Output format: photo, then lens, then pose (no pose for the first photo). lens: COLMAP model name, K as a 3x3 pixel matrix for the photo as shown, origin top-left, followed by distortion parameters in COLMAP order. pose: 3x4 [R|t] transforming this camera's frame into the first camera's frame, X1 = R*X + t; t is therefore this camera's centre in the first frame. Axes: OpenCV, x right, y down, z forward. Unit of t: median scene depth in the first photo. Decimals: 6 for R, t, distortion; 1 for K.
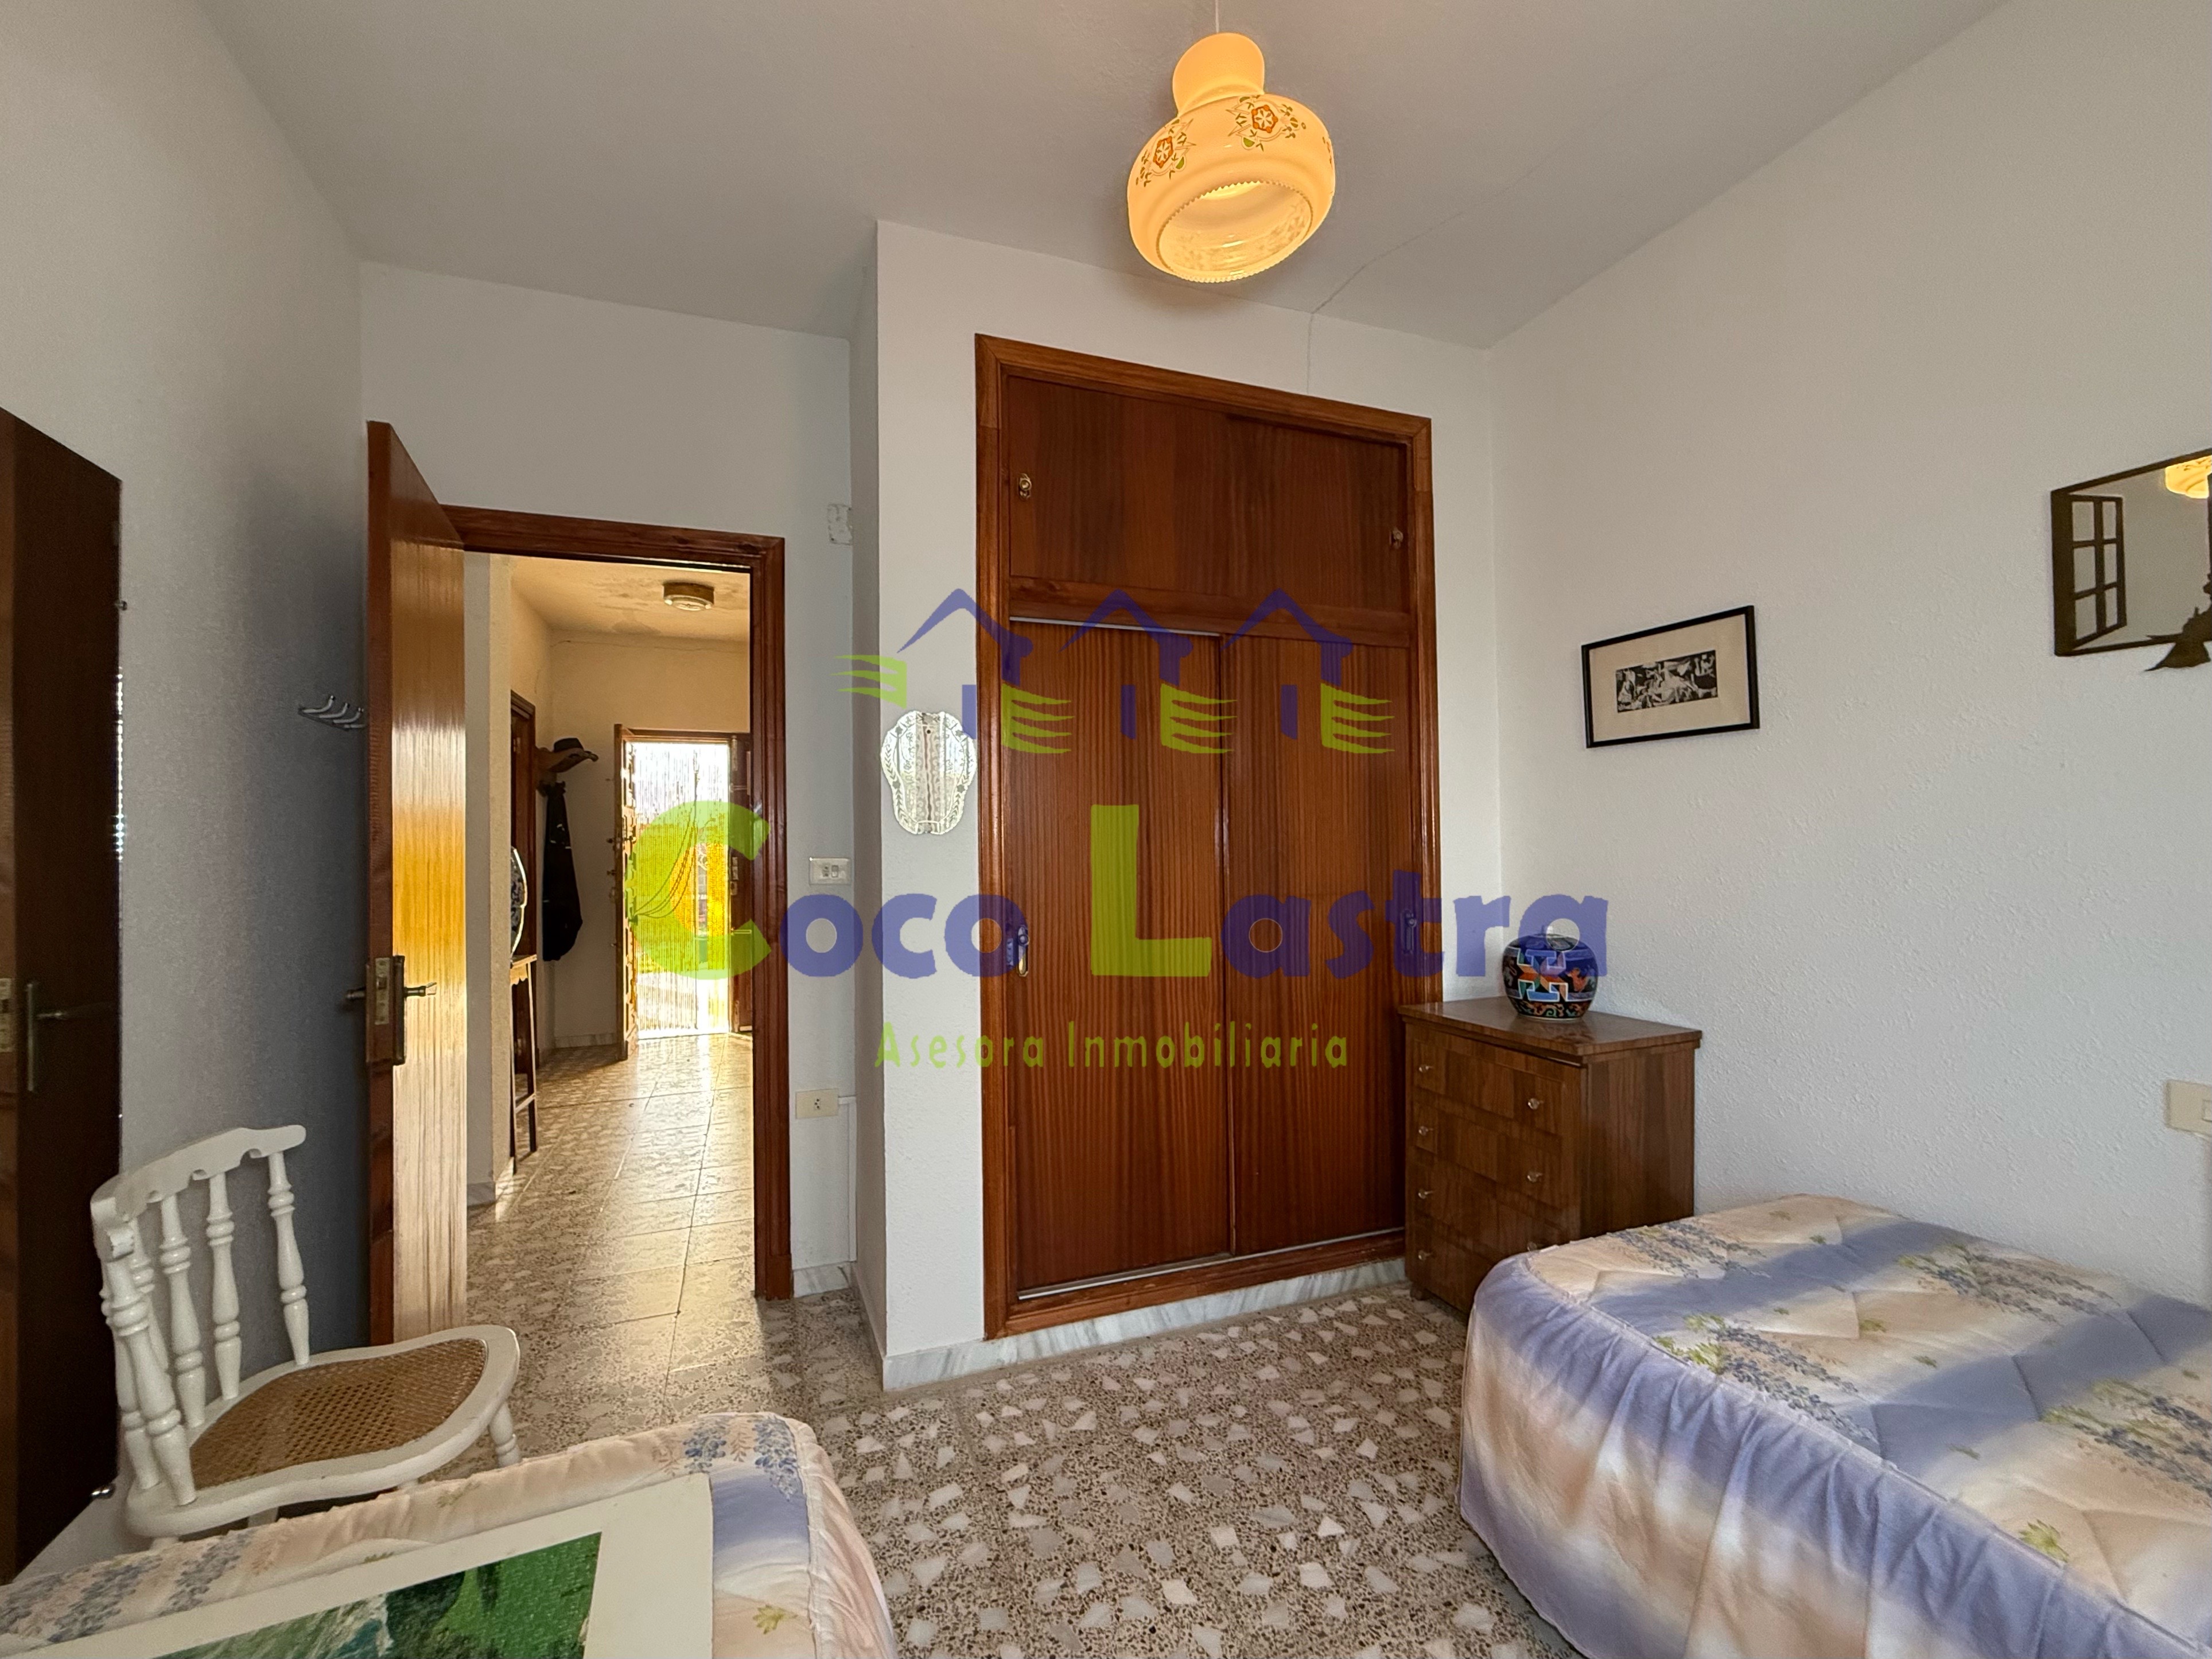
lens RADIAL K [[881.7, 0, 1093.7], [0, 881.7, 831.2], [0, 0, 1]] dist [-0.000136, 0.000223]
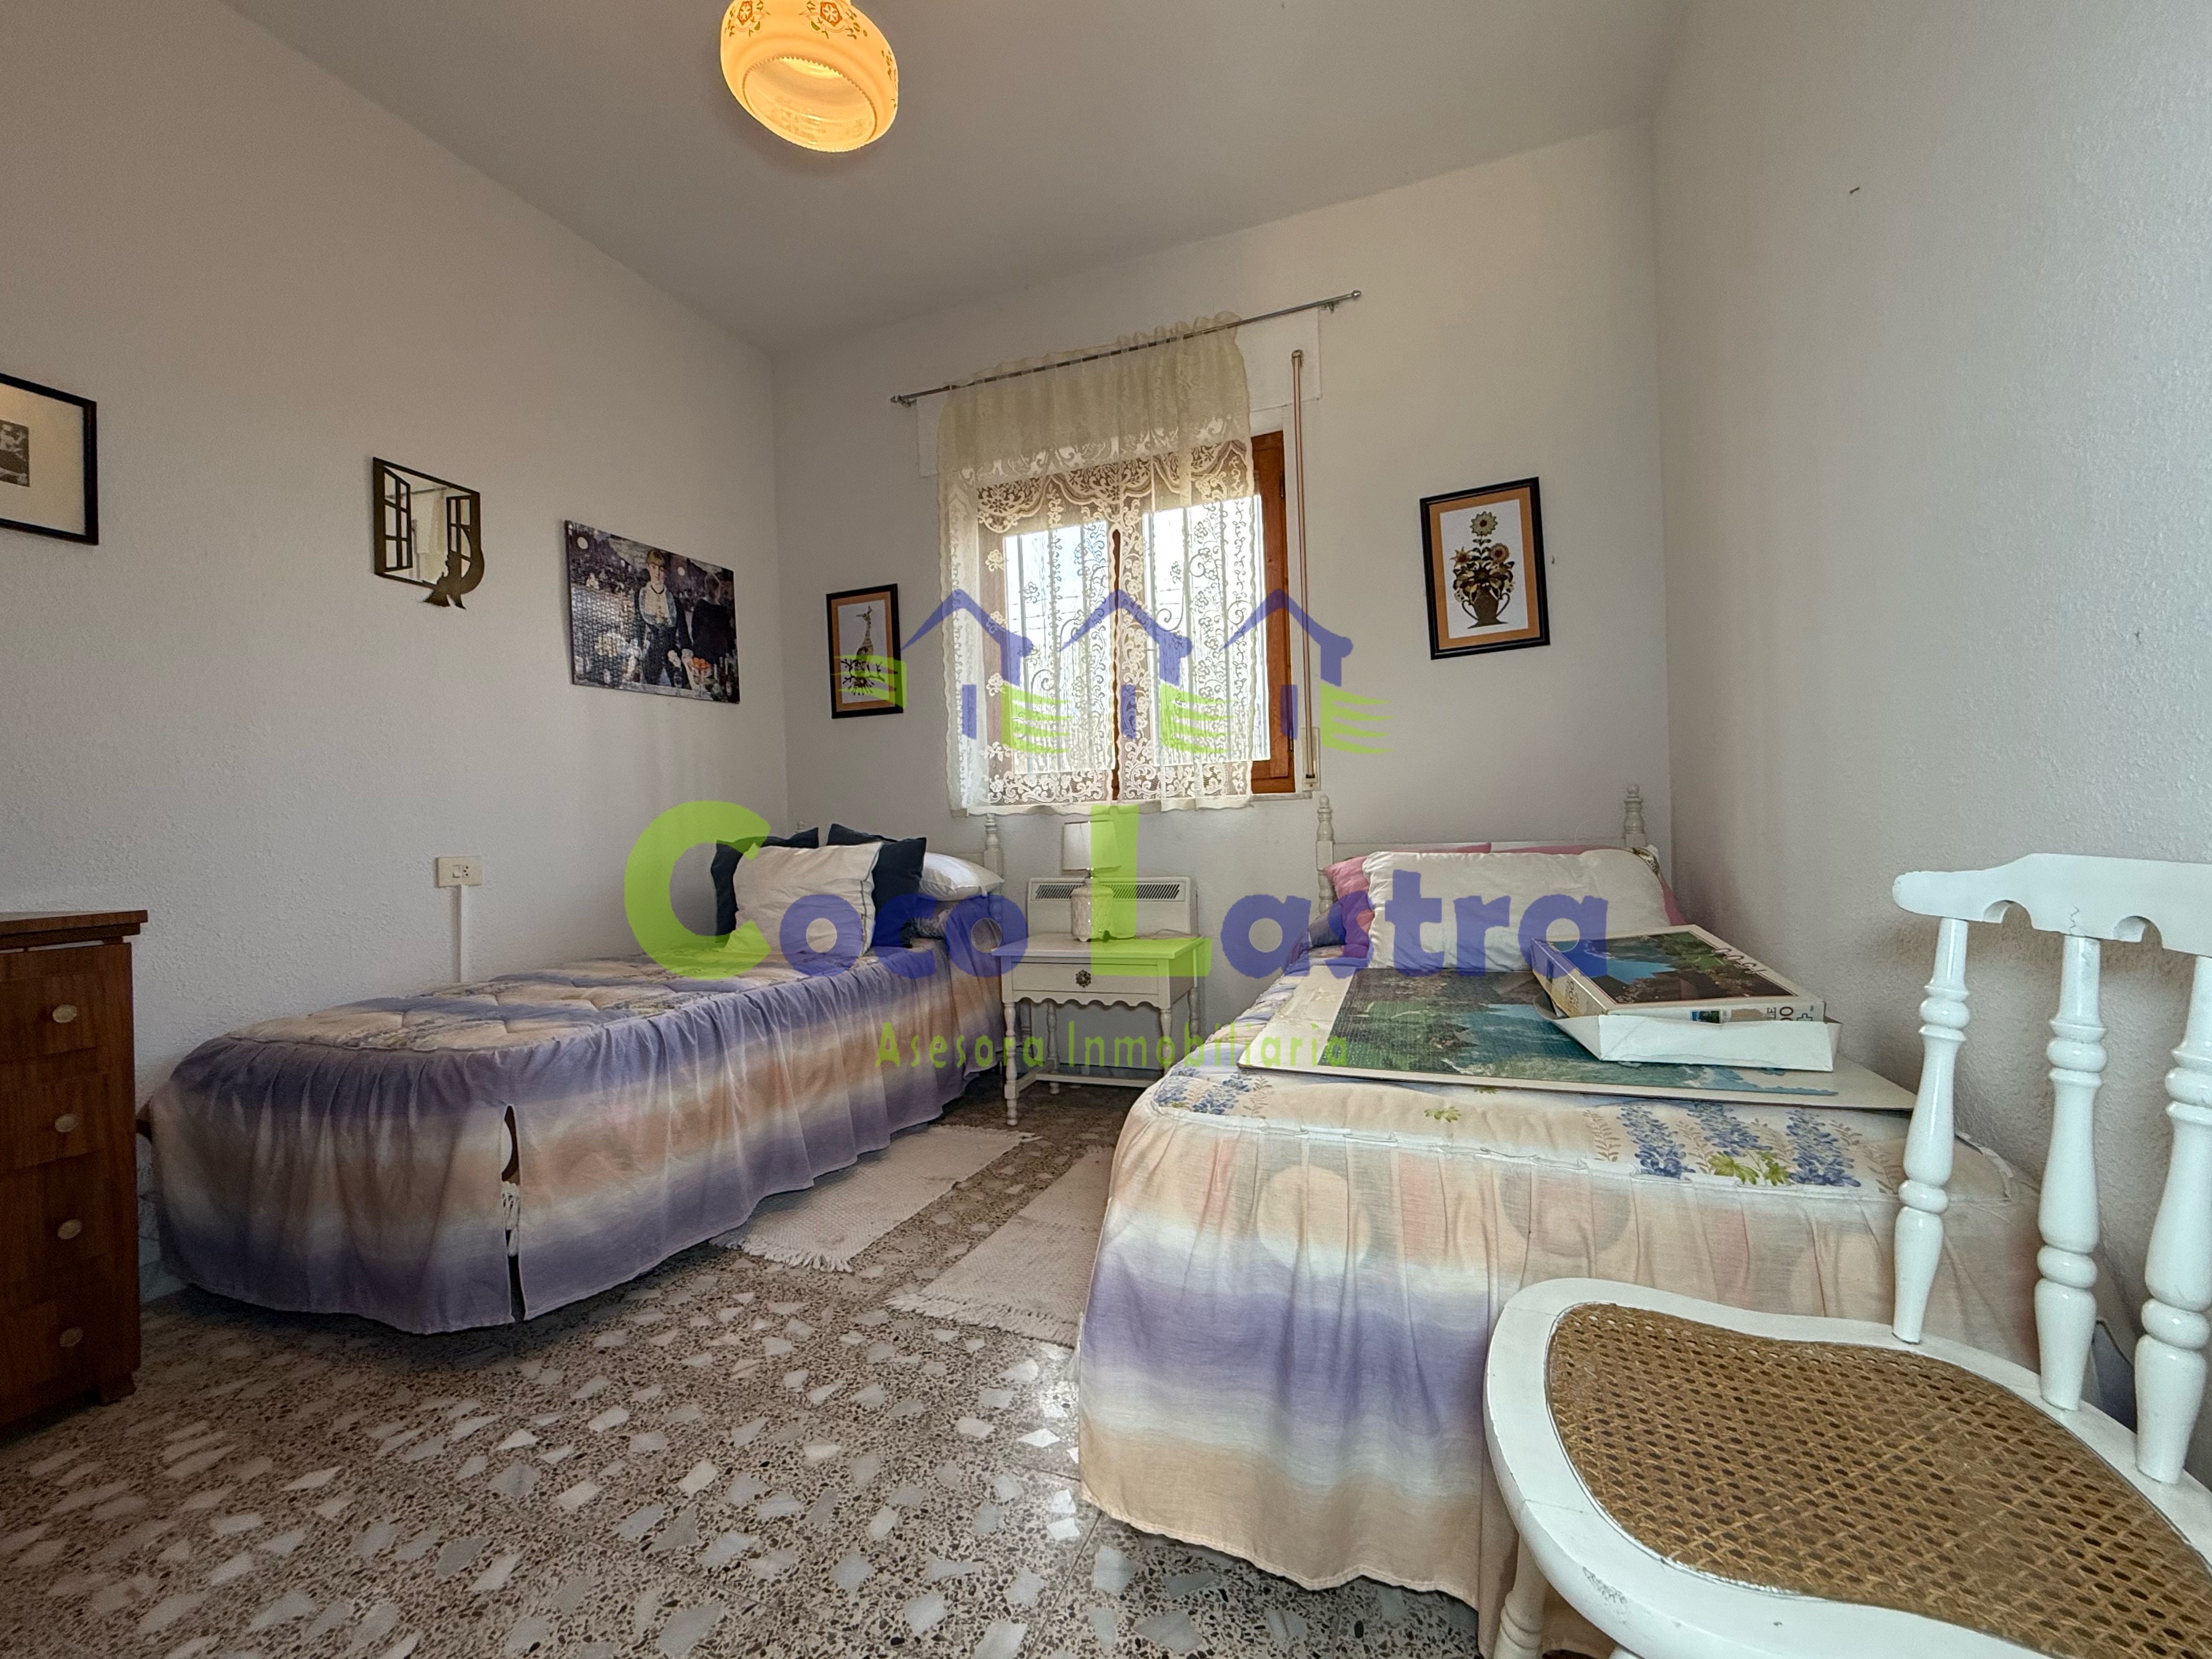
lens RADIAL K [[881.6, 0, 1093.7], [0, 881.6, 831.1], [0, 0, 1]] dist [-0.000136, 0.000223]
pose [[-0.728451, 0.025416, 0.684627, -0.711574], [0.021838, 0.999665, -0.013875, 0.261826], [-0.684750, 0.004844, -0.728762, 1.269604]]
